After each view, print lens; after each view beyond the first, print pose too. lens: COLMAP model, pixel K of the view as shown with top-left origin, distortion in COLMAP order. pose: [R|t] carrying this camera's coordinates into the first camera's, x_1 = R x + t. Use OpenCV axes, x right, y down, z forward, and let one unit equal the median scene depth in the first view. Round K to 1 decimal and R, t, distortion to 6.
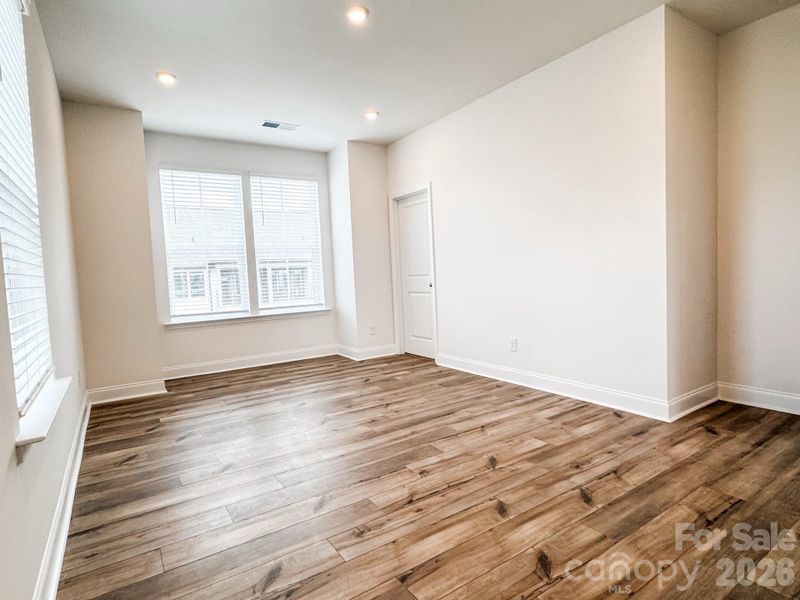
lens RADIAL K [[435.6, 0, 399.5], [0, 435.6, 292.6], [0, 0, 1]] dist [-0.004889, -0.000581]
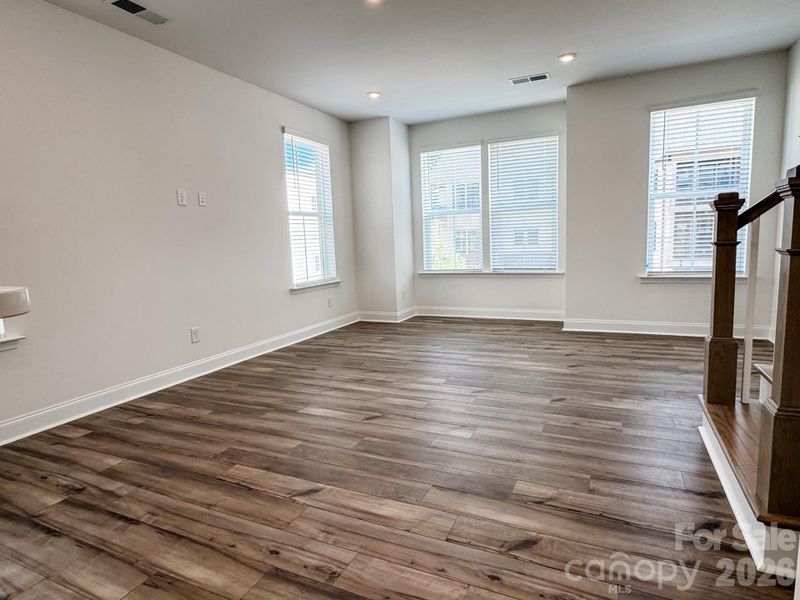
lens RADIAL K [[463.7, 0, 398.4], [0, 463.7, 296.2], [0, 0, 1]] dist [-0.001166, 0.001694]
pose [[0.528913, 0.119015, -0.840290, 1.097206], [-0.019022, 0.991532, 0.128463, -0.067173], [0.848463, -0.051962, 0.526698, 0.353270]]
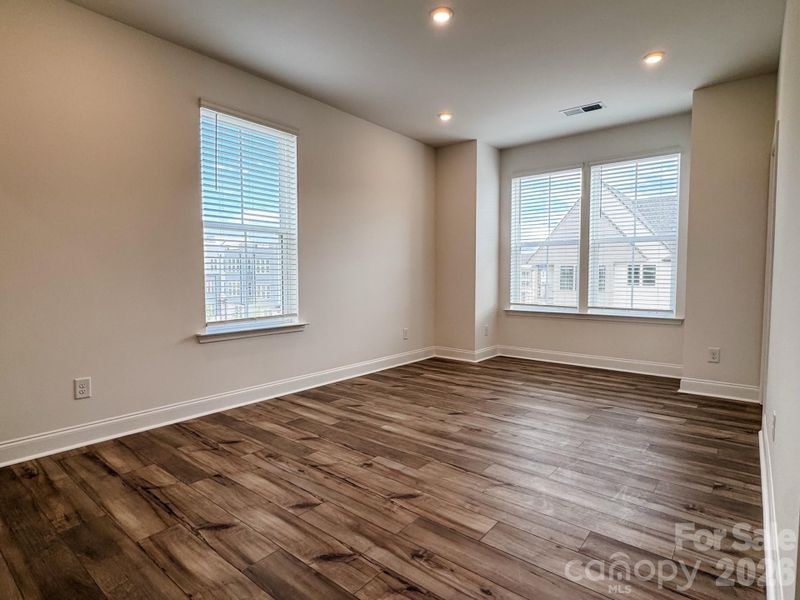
lens RADIAL K [[435.6, 0, 399.0], [0, 435.6, 297.3], [0, 0, 1]] dist [-0.004889, -0.000581]
pose [[0.297746, 0.093291, -0.950076, 0.903510], [-0.057208, 0.995169, 0.079790, -0.070492], [0.952929, 0.030595, 0.301645, 0.640382]]
